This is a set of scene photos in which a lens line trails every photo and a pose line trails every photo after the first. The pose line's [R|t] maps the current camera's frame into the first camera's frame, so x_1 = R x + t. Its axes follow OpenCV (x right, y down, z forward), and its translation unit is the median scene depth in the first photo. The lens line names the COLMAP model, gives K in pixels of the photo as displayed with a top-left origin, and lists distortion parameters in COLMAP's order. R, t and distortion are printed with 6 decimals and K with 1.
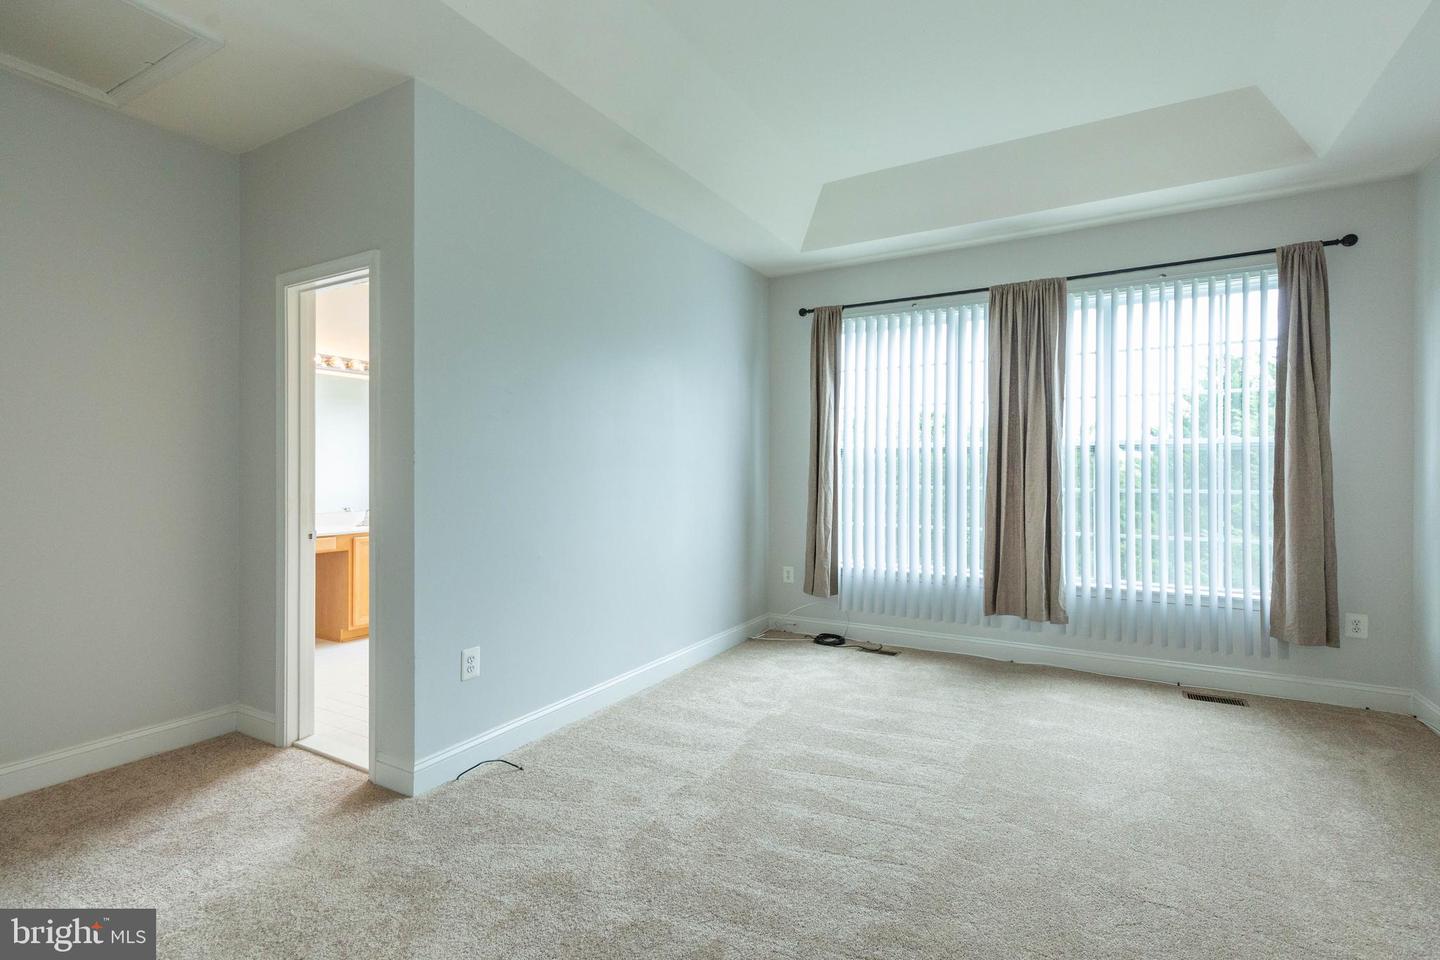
lens RADIAL K [[668.2, 0, 725.2], [0, 668.2, 474.7], [0, 0, 1]] dist [0.002234, -0.000824]
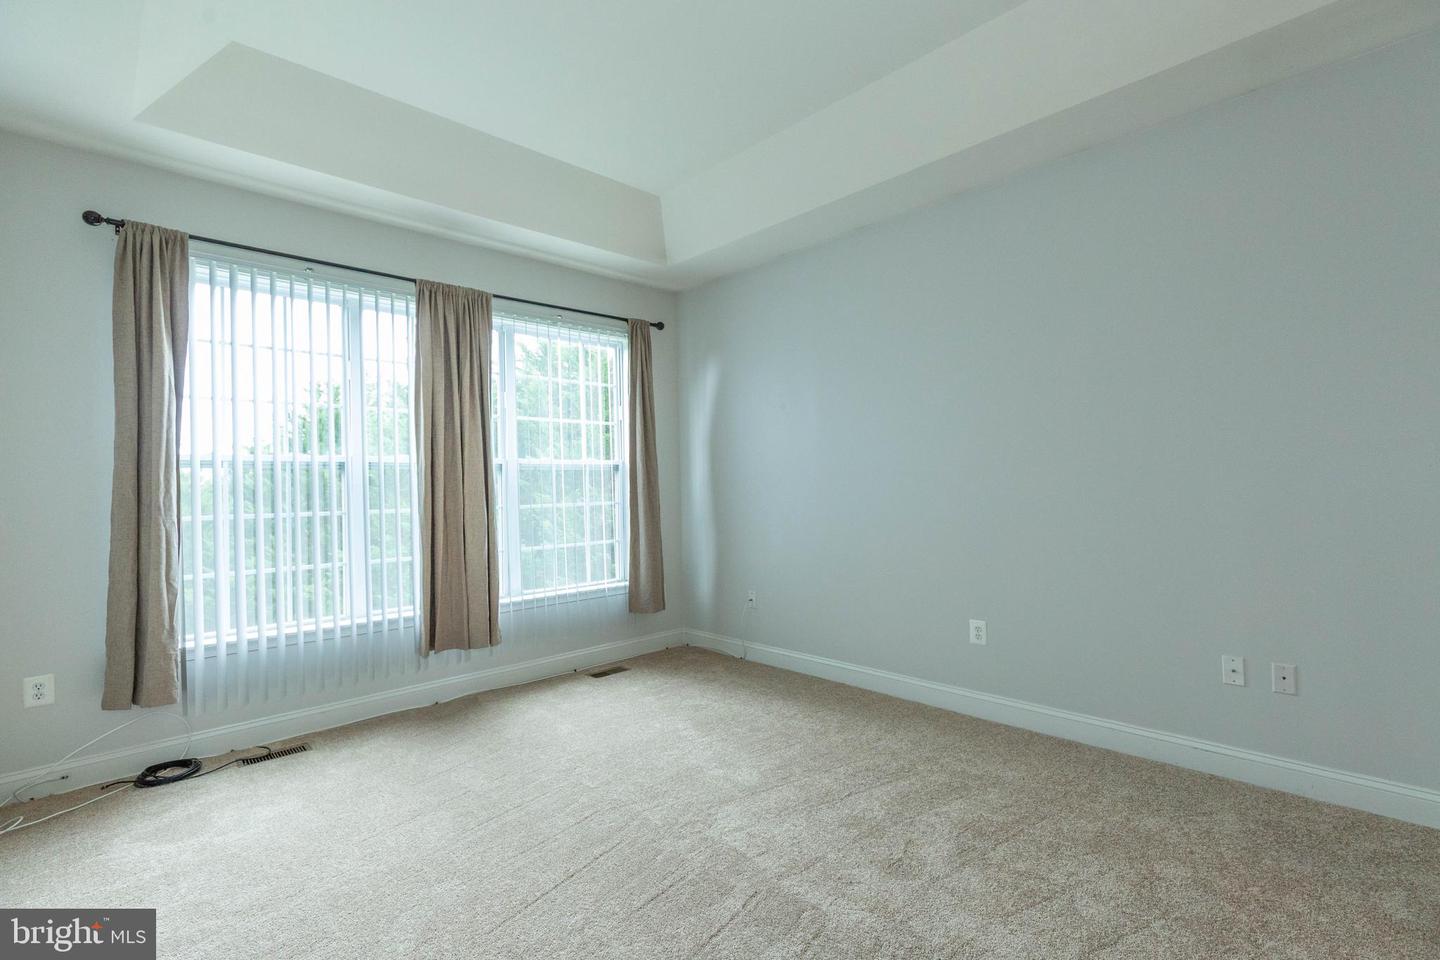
lens RADIAL K [[668.2, 0, 722.2], [0, 668.2, 483.5], [0, 0, 1]] dist [0.002234, -0.000824]
pose [[0.269638, -0.002699, 0.962958, -0.338386], [0.027445, 0.999611, -0.004883, 0.000611], [-0.962571, 0.027744, 0.269607, 0.392730]]
